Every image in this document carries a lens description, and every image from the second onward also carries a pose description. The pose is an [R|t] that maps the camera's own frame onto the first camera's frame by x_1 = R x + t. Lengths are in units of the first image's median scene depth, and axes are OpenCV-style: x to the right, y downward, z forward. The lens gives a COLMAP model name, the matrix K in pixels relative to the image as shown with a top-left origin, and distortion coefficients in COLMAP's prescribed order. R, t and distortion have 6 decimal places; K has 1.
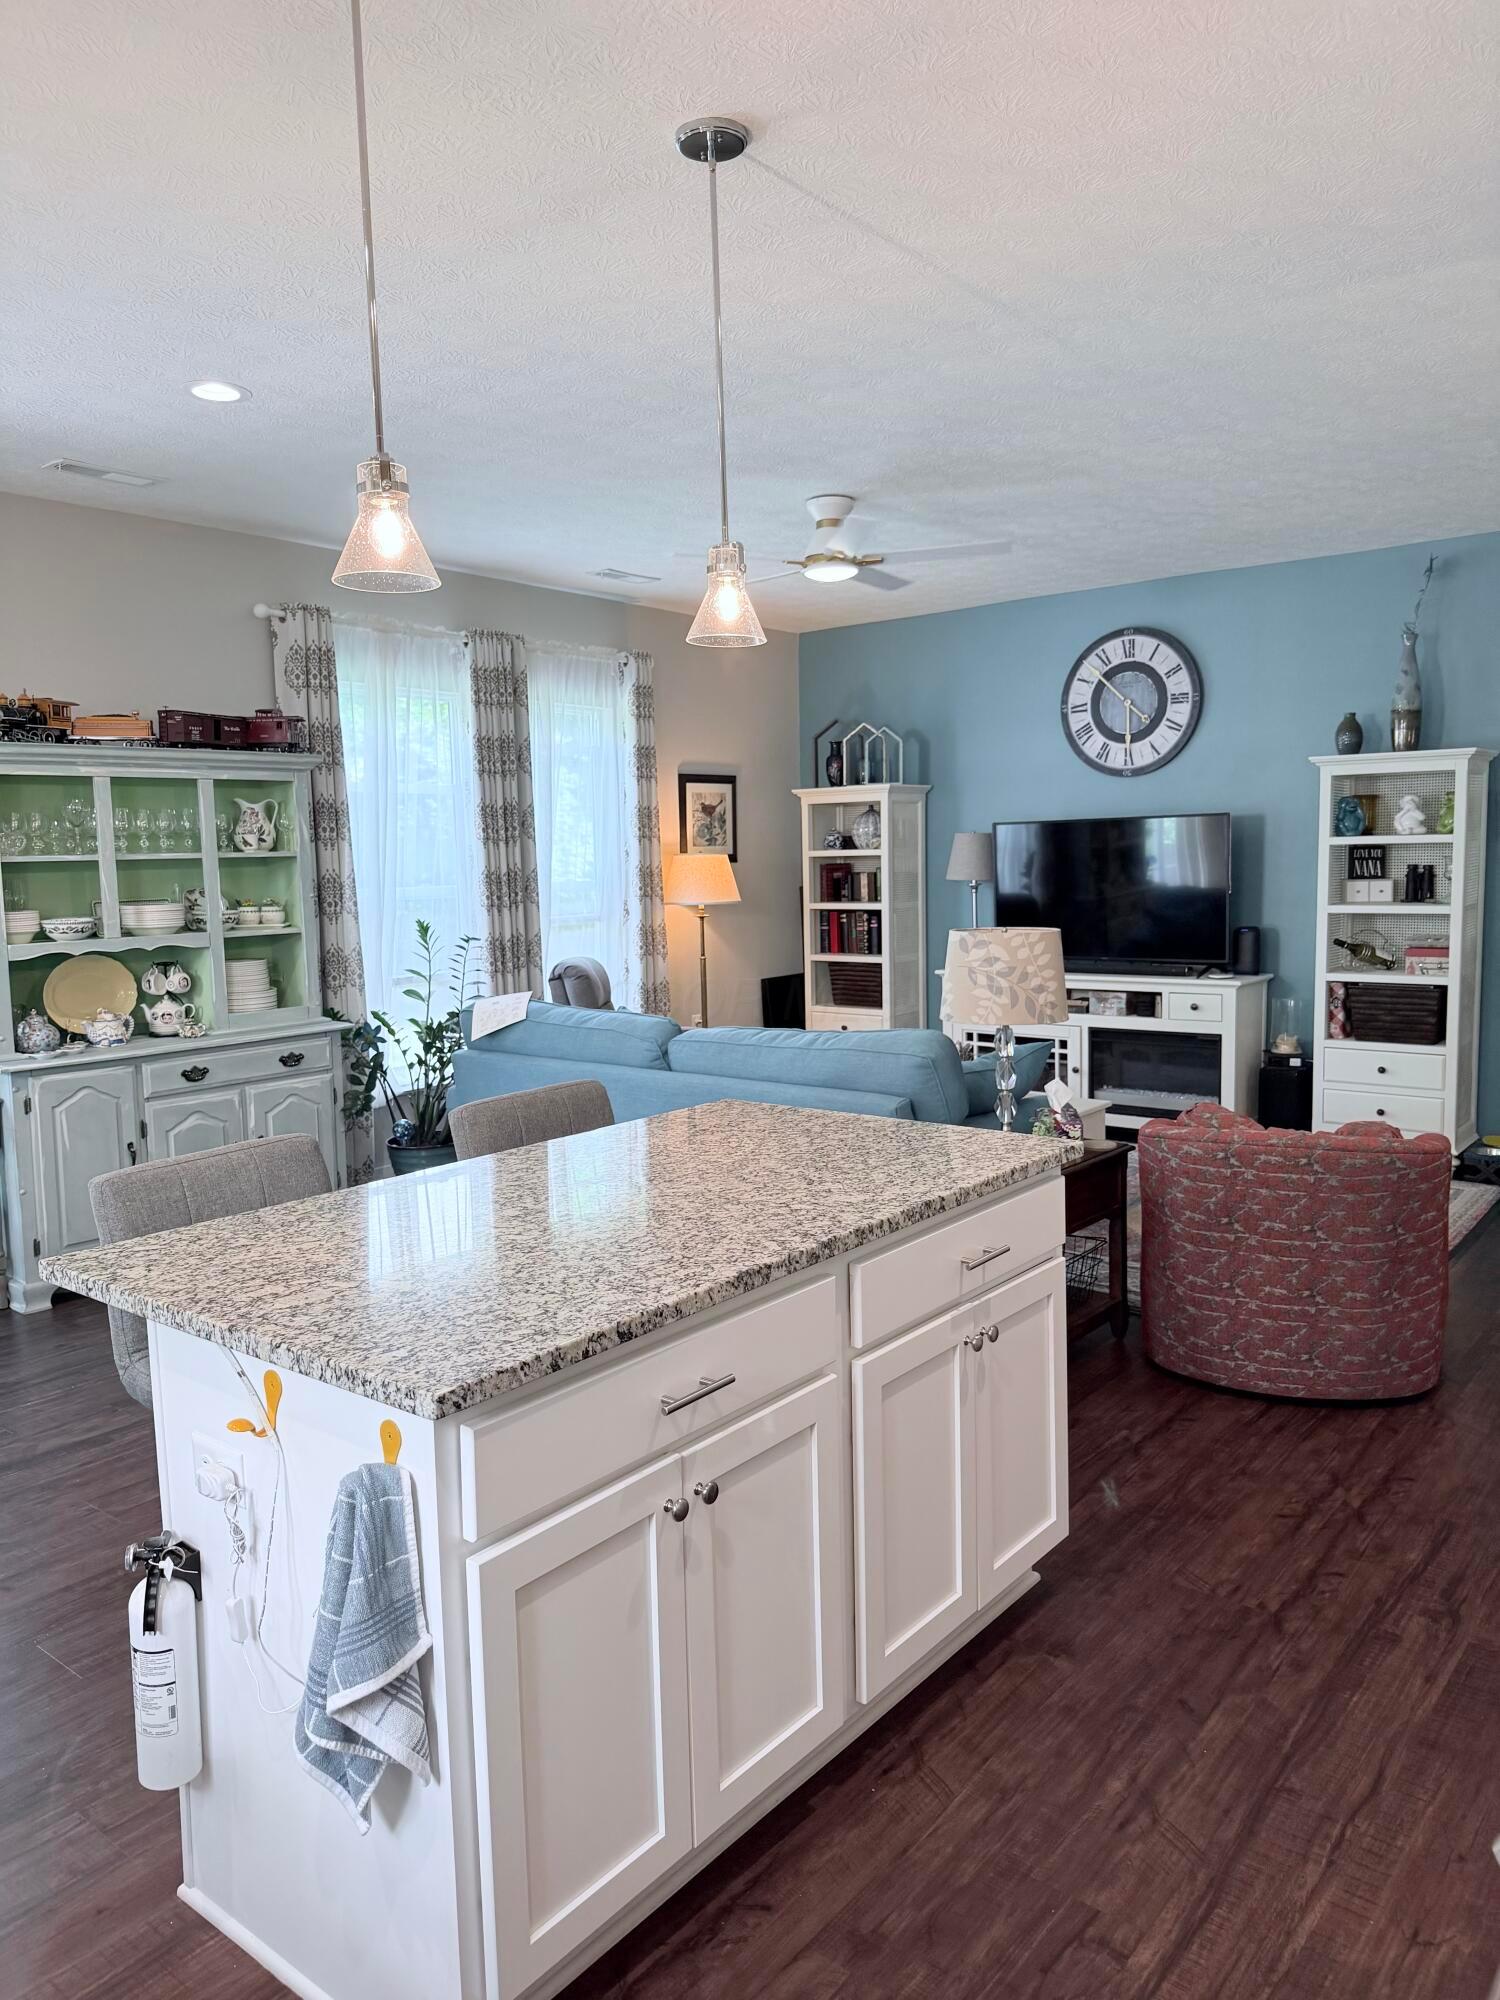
lens RADIAL K [[1417.1, 0, 701.7], [0, 1417.1, 1003.2], [0, 0, 1]] dist [0.001687, -0.000517]
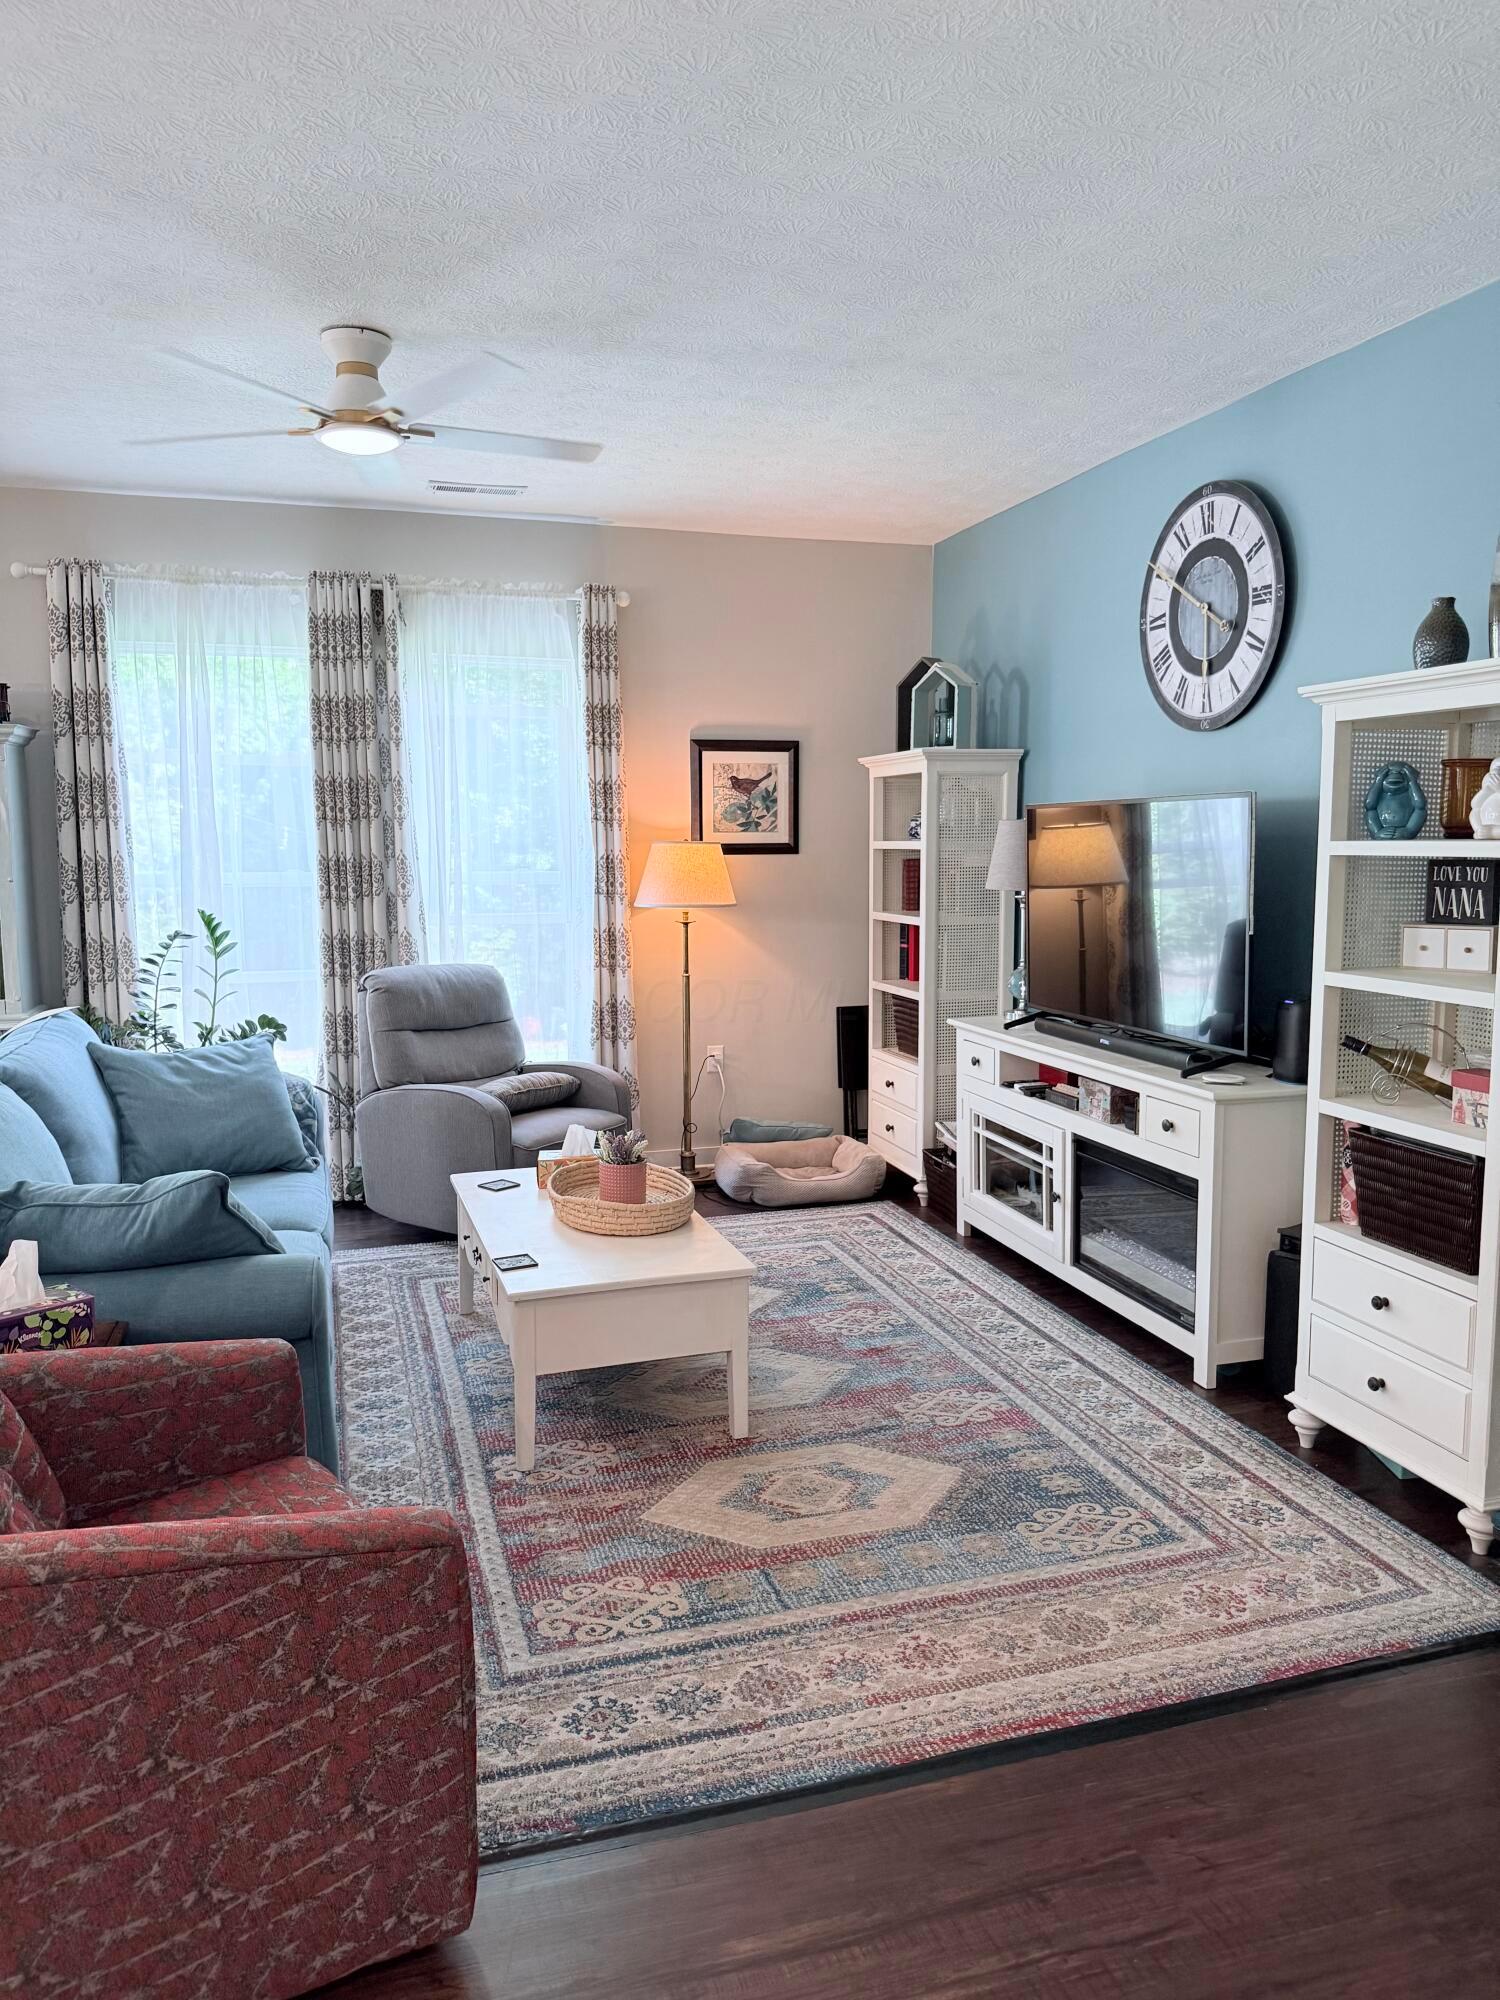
lens RADIAL K [[1417.1, 0, 750.7], [0, 1417.1, 994.5], [0, 0, 1]] dist [0.001687, -0.000517]
pose [[0.832284, 0.082133, -0.548231, 0.485083], [-0.075400, 0.996545, 0.034830, -0.054386], [0.549198, 0.012349, 0.835601, 0.390525]]
